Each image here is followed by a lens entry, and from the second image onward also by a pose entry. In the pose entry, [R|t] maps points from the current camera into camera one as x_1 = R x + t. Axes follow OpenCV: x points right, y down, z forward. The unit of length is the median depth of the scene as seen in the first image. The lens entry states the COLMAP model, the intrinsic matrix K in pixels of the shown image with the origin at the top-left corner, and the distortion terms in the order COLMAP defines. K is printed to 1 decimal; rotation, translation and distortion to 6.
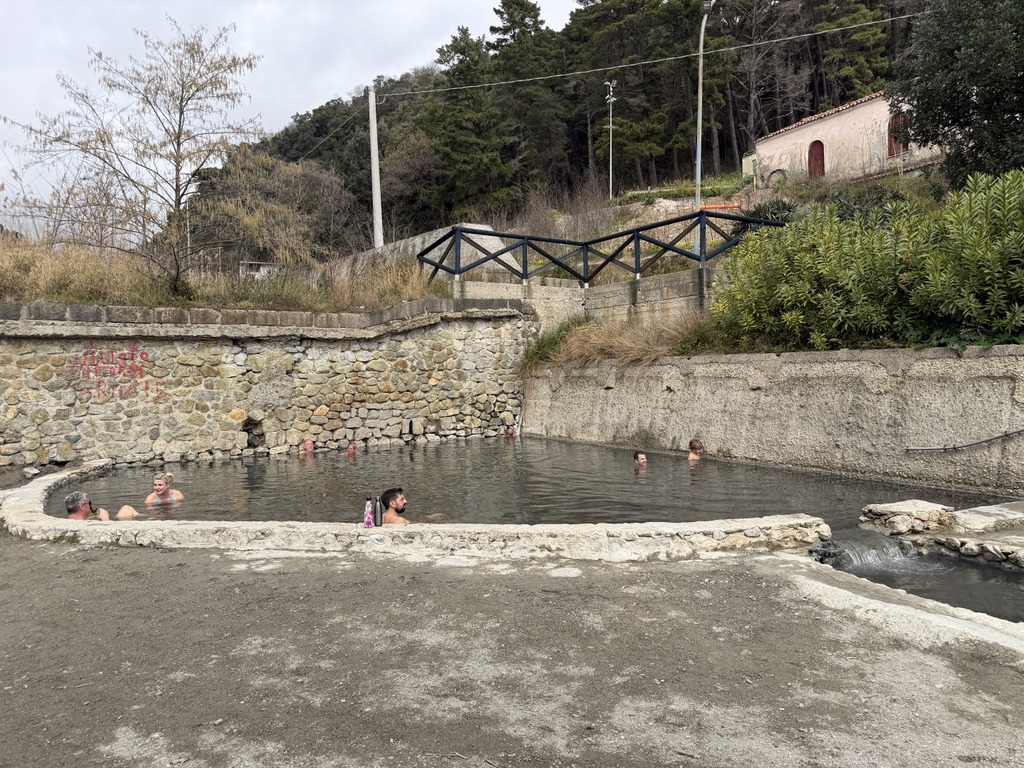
lens RADIAL K [[695.5, 0, 512.0], [0, 695.5, 384.0], [0, 0, 1]] dist [0.002823, -0.000084]
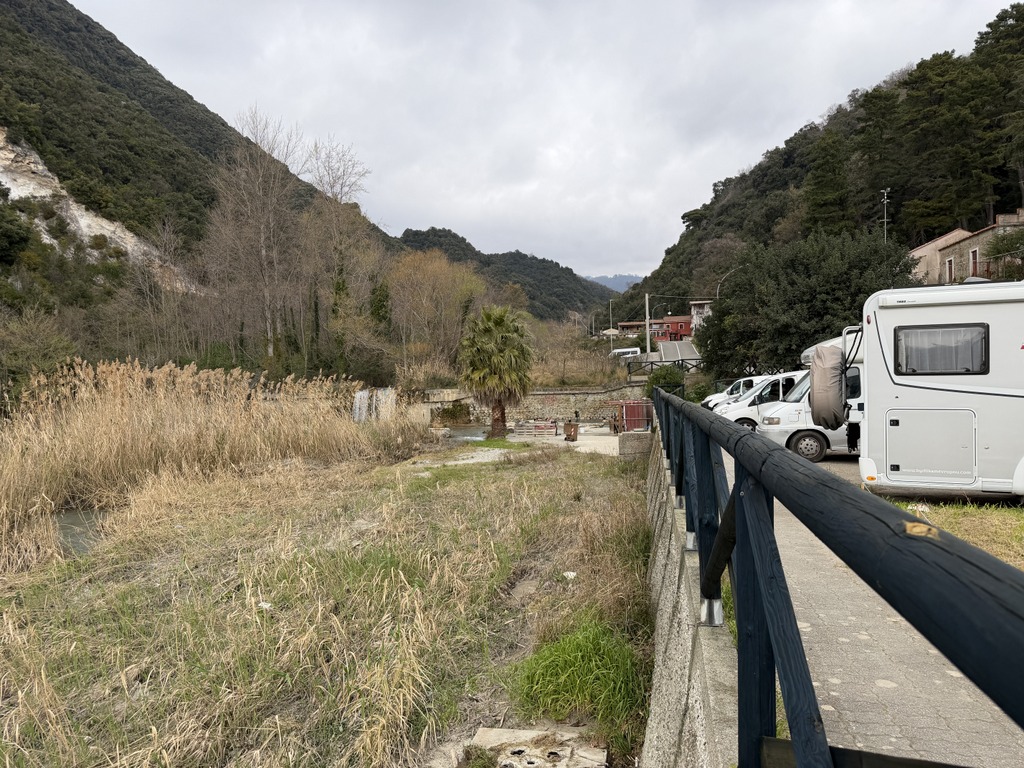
lens RADIAL K [[709.1, 0, 493.3], [0, 709.1, 383.2], [0, 0, 1]] dist [-0.028704, 0.002068]
pose [[0.744295, -0.000592, -0.667851, 2.059868], [-0.001187, 0.999997, -0.002208, -0.106321], [0.667850, 0.002436, 0.744292, -2.500684]]
